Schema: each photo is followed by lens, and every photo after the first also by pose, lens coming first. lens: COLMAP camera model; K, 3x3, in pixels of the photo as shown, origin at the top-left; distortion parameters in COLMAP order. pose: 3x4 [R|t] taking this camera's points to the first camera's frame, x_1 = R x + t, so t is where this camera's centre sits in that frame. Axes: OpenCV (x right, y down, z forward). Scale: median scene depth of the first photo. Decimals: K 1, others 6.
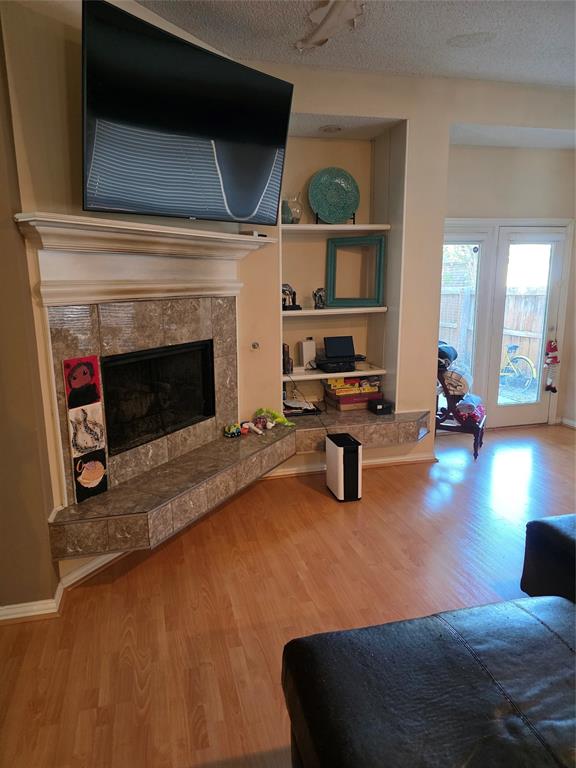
lens RADIAL K [[515.8, 0, 290.2], [0, 515.8, 385.7], [0, 0, 1]] dist [0.073504, -0.074106]
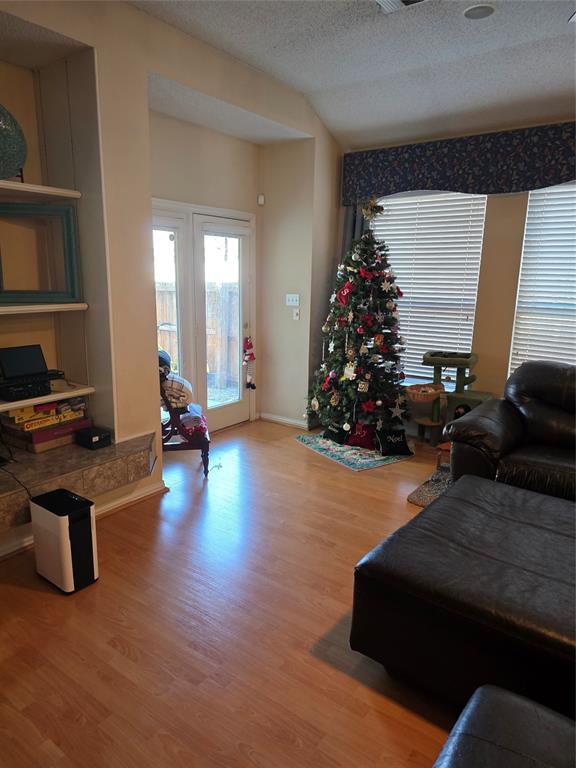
lens RADIAL K [[515.8, 0, 290.2], [0, 515.8, 385.7], [0, 0, 1]] dist [0.073504, -0.074106]
pose [[0.787303, -0.106355, 0.607324, -0.047886], [0.102743, 0.993869, 0.040855, -0.033575], [-0.607946, 0.030233, 0.793403, 0.222867]]
